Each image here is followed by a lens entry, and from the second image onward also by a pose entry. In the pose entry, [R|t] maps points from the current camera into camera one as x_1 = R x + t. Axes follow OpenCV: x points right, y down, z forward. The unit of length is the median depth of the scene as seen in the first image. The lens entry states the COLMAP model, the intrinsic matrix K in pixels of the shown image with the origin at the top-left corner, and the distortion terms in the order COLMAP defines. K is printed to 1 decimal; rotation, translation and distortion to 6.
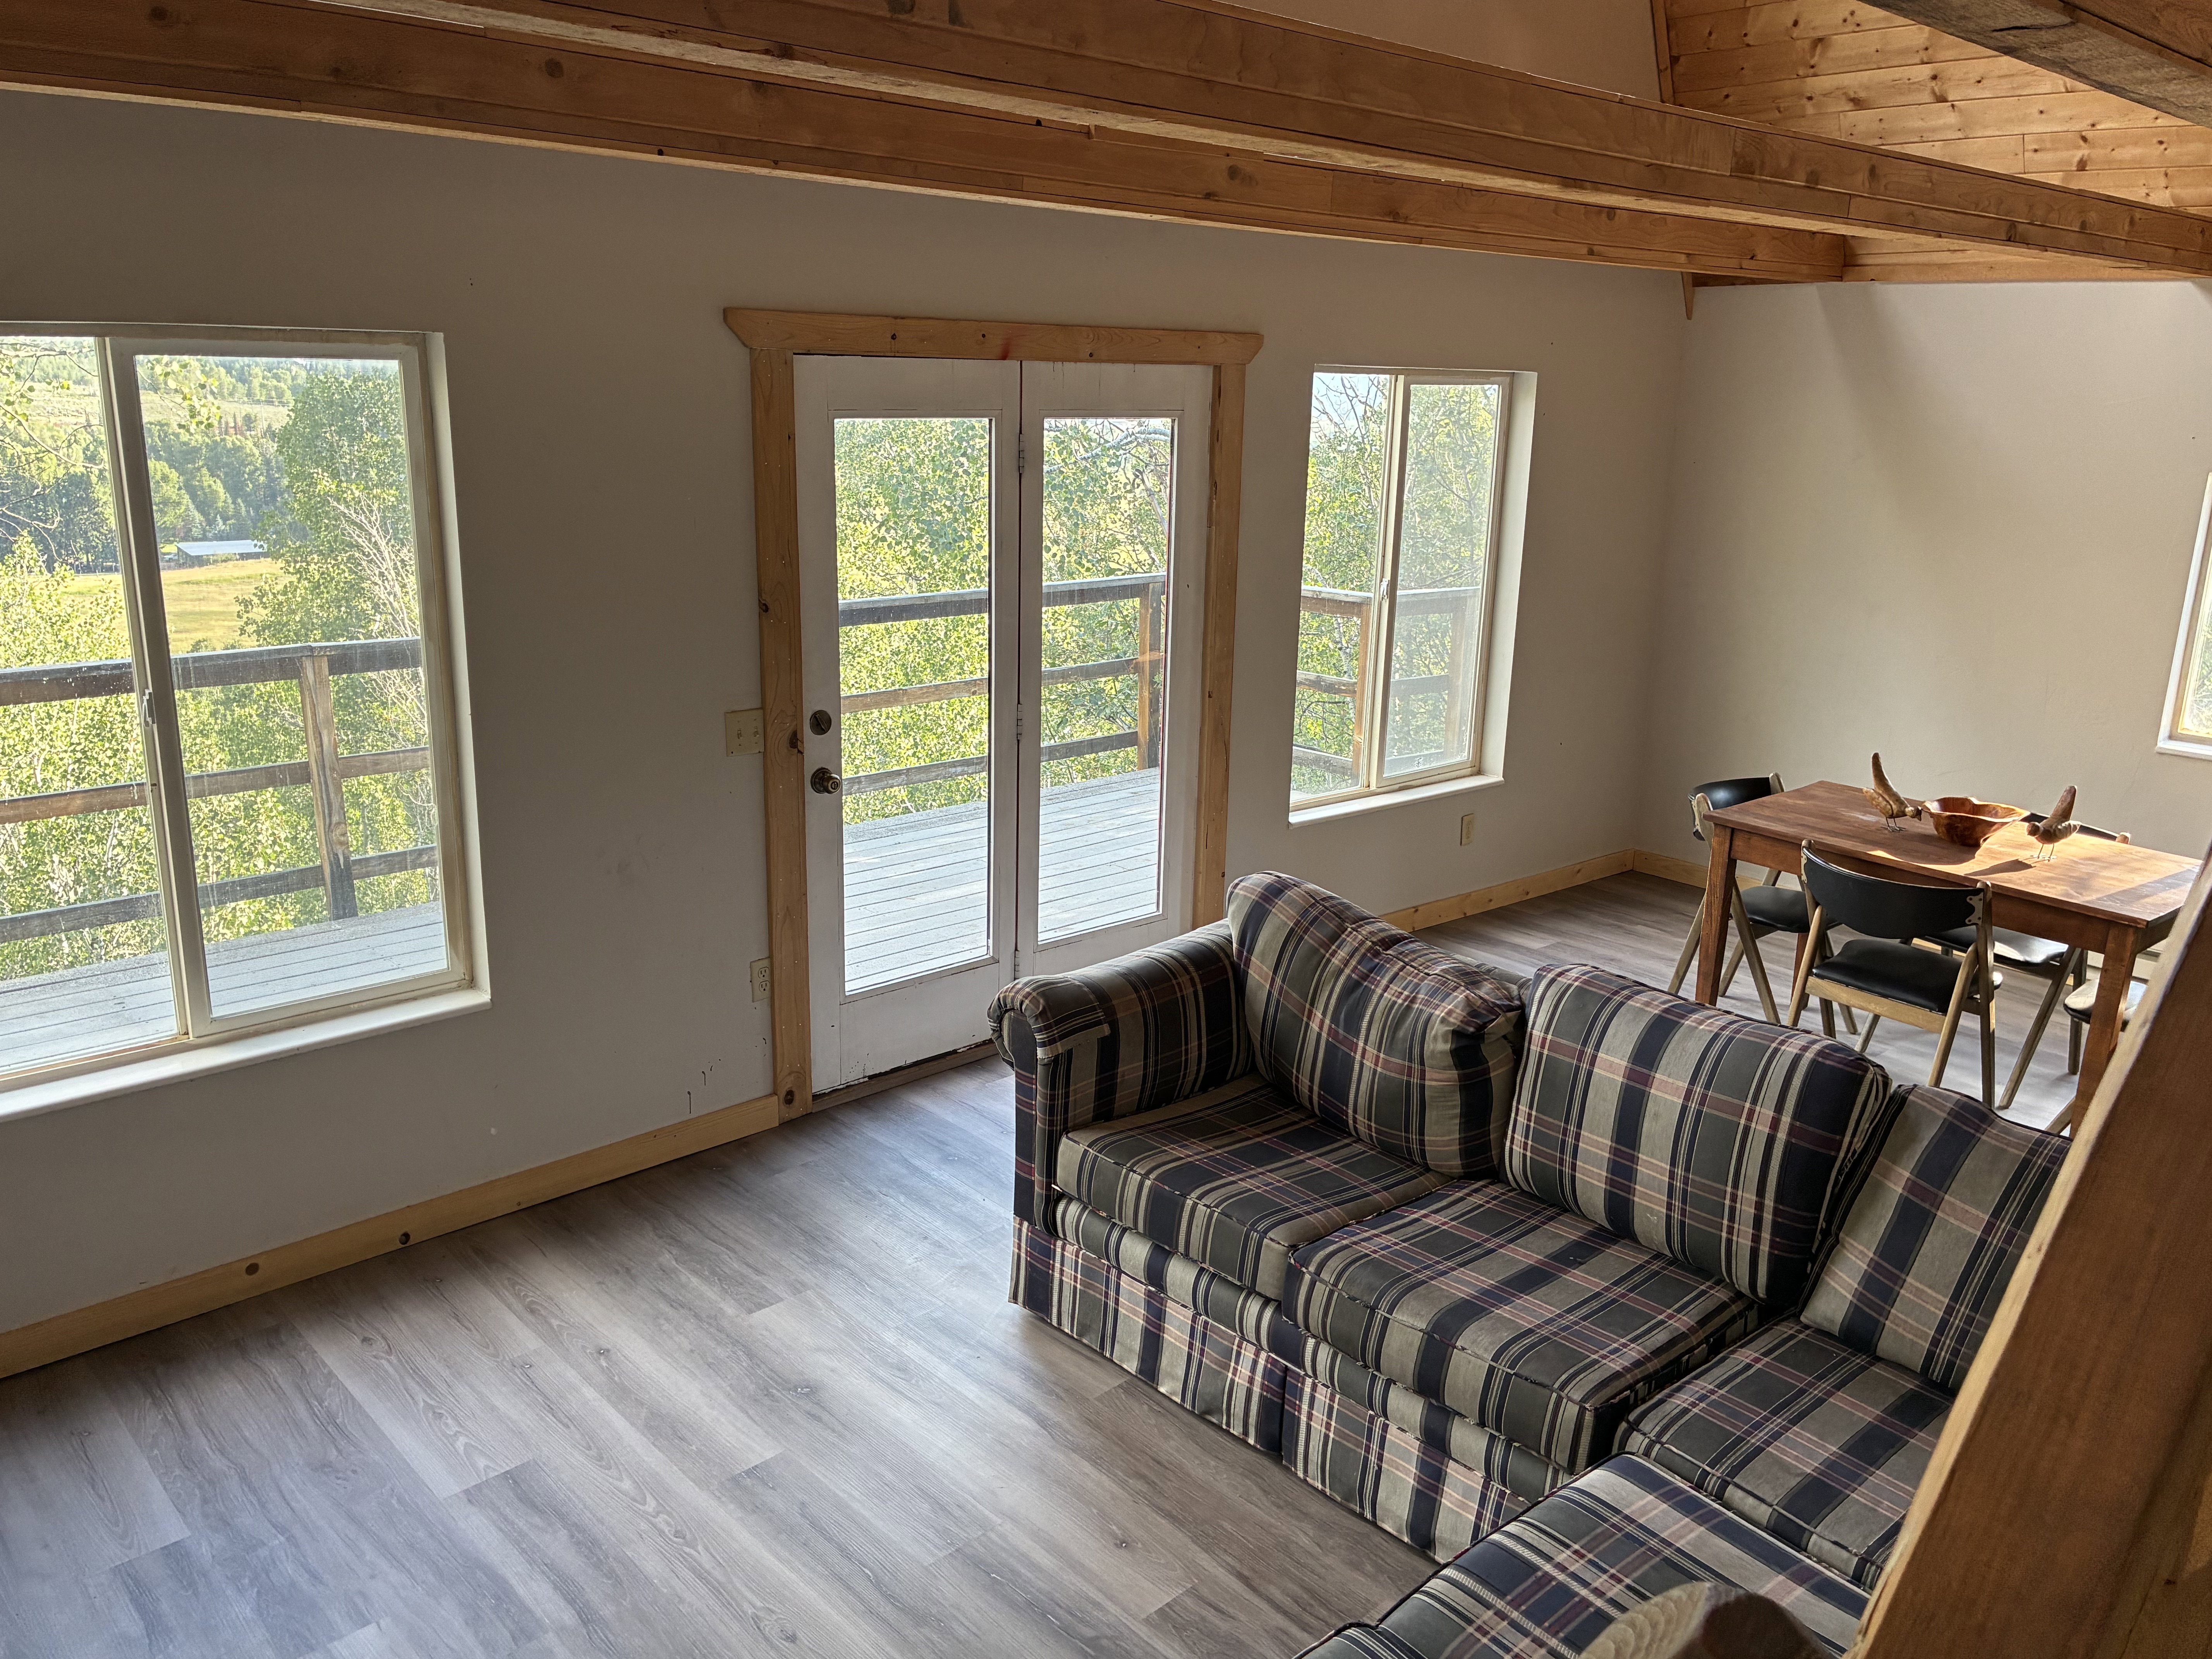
lens RADIAL K [[1747.5, 0, 1107.8], [0, 1747.5, 829.5], [0, 0, 1]] dist [0.061855, -0.070651]
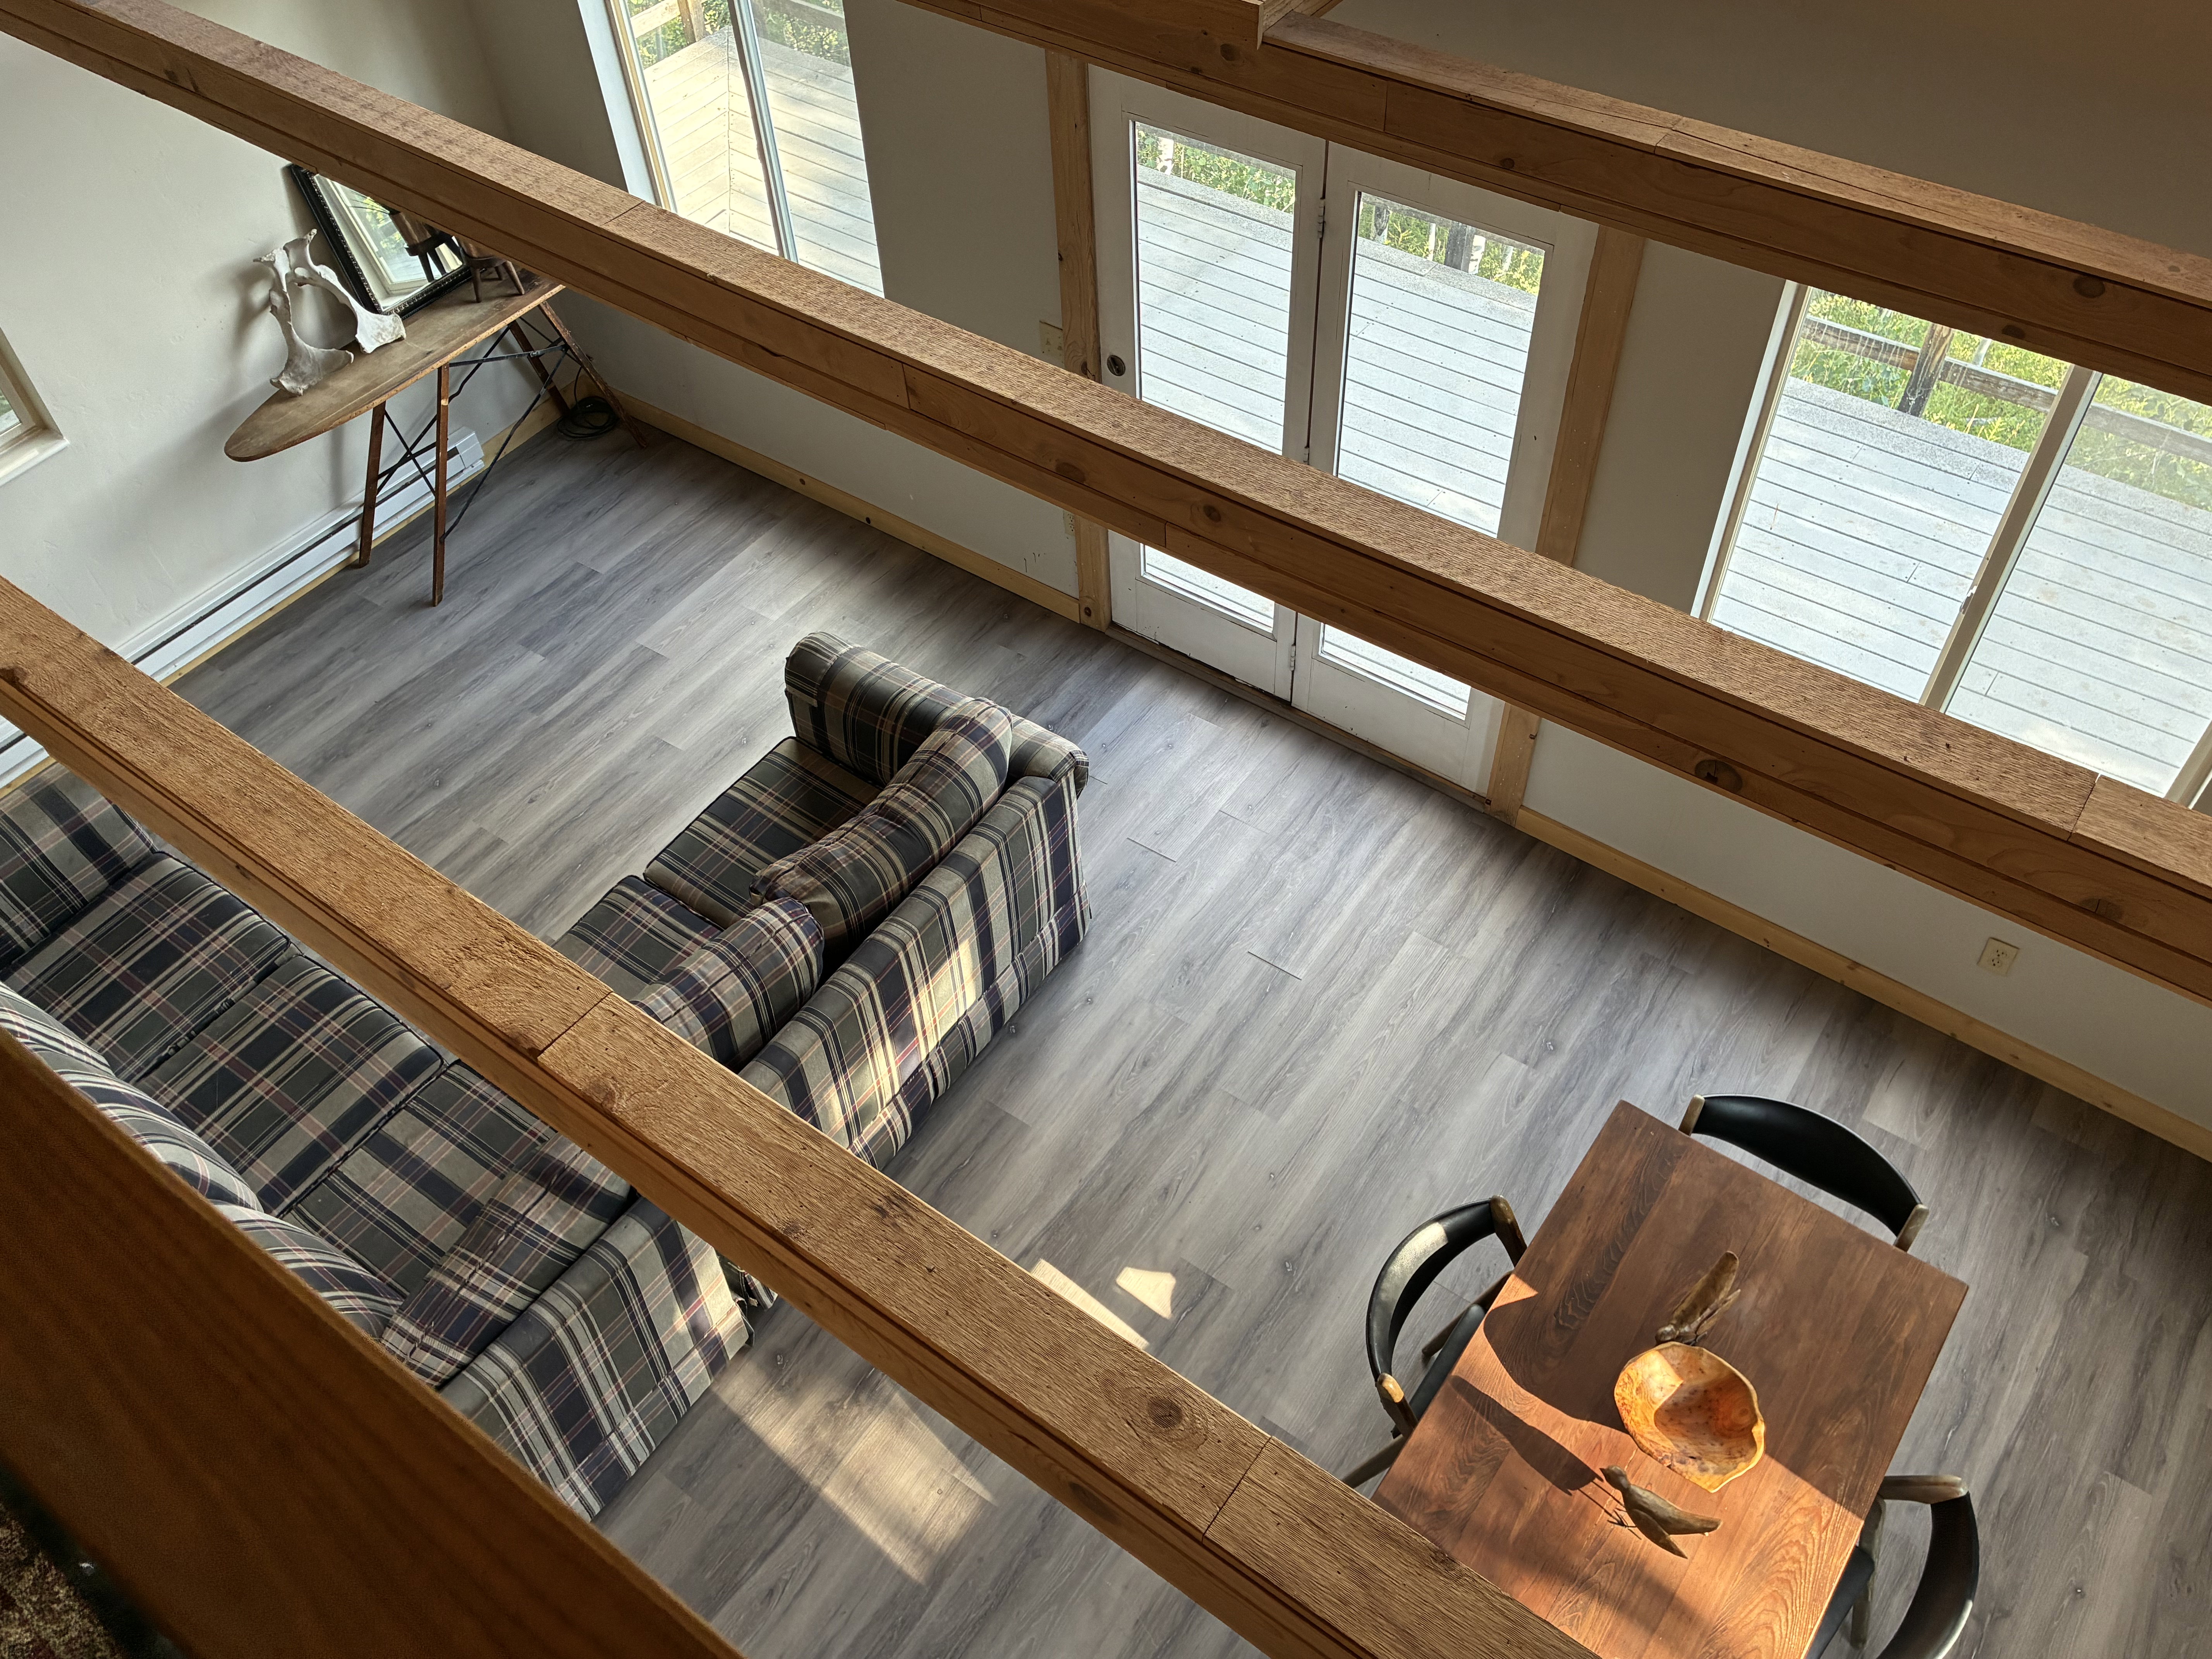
lens RADIAL K [[1747.5, 0, 1108.1], [0, 1747.5, 826.9], [0, 0, 1]] dist [0.061855, -0.070651]
pose [[0.204449, 0.720390, -0.662751, 0.965893], [-0.213433, 0.693569, 0.688047, -0.765525], [0.955326, 0.000783, 0.295554, 0.784683]]
